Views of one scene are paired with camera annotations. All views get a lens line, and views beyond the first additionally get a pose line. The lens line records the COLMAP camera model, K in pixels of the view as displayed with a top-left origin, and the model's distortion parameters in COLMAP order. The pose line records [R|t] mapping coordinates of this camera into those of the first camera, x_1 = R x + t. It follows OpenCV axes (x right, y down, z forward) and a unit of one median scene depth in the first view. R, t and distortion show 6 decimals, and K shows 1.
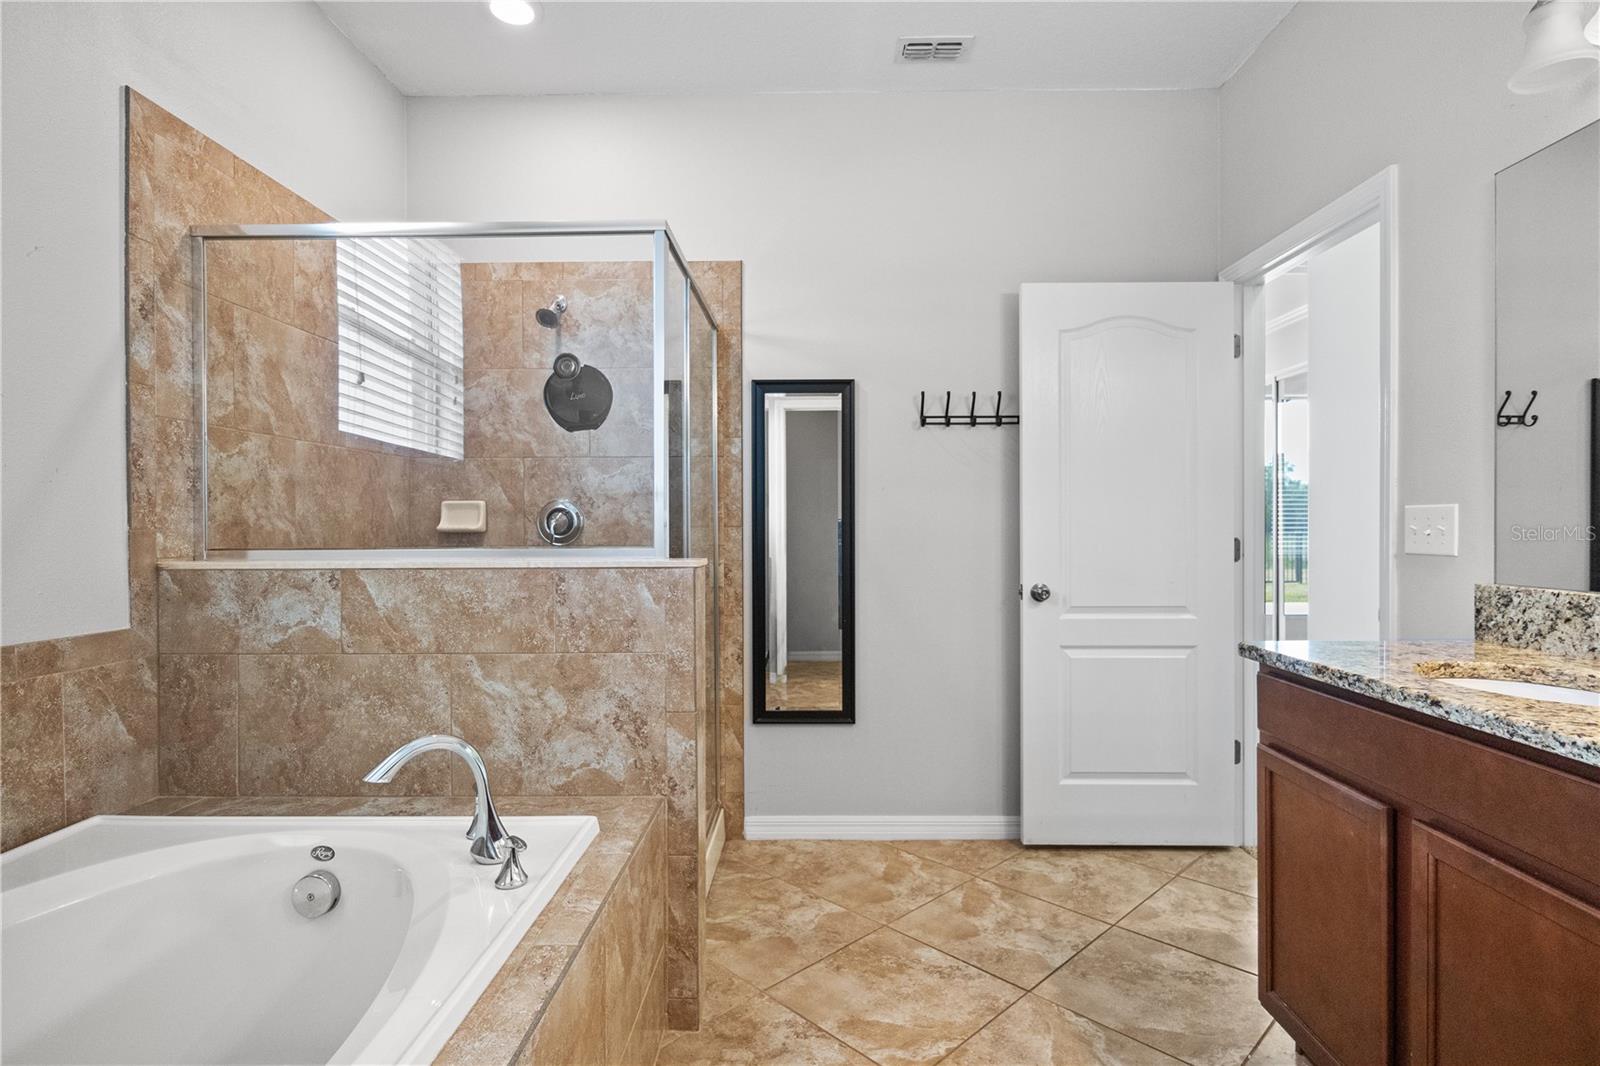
lens RADIAL K [[796.7, 0, 808.3], [0, 796.7, 527.9], [0, 0, 1]] dist [-0.009550, -0.001012]
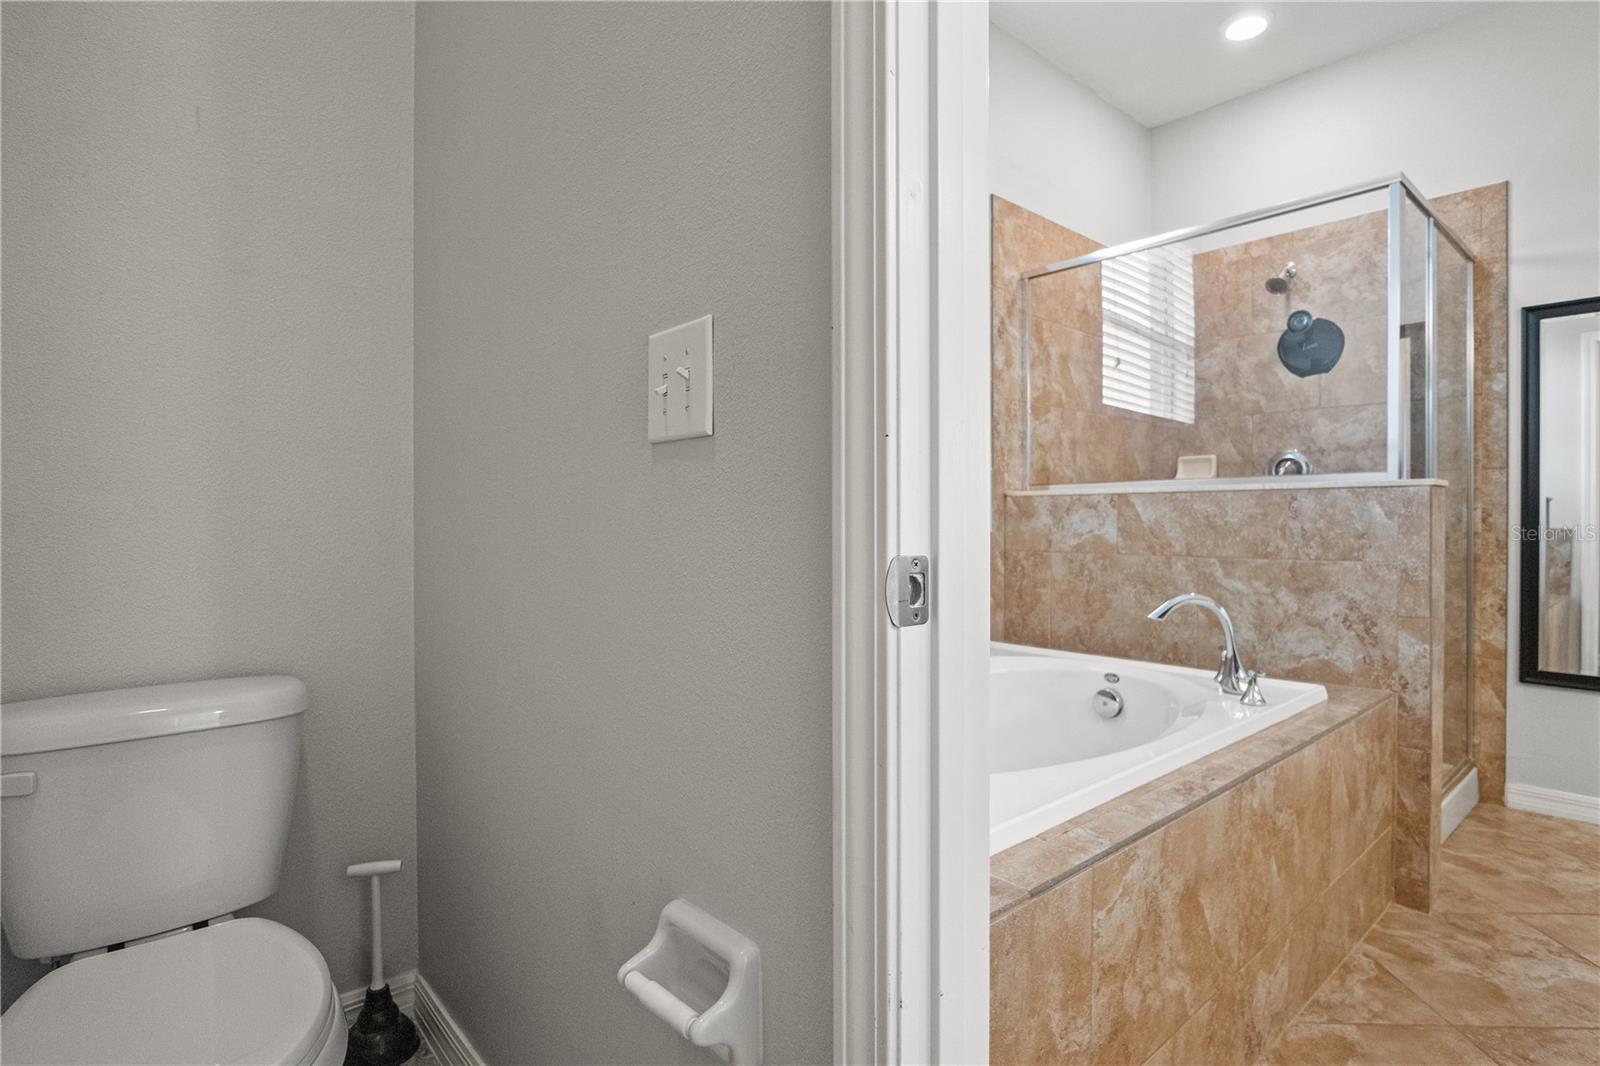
lens RADIAL K [[796.7, 0, 807.3], [0, 796.7, 522.5], [0, 0, 1]] dist [-0.009550, -0.001012]
pose [[0.668837, 0.008462, -0.743361, 0.081312], [-0.006081, 0.999964, 0.005912, 0.088468], [0.743385, 0.000566, 0.668864, -0.314915]]
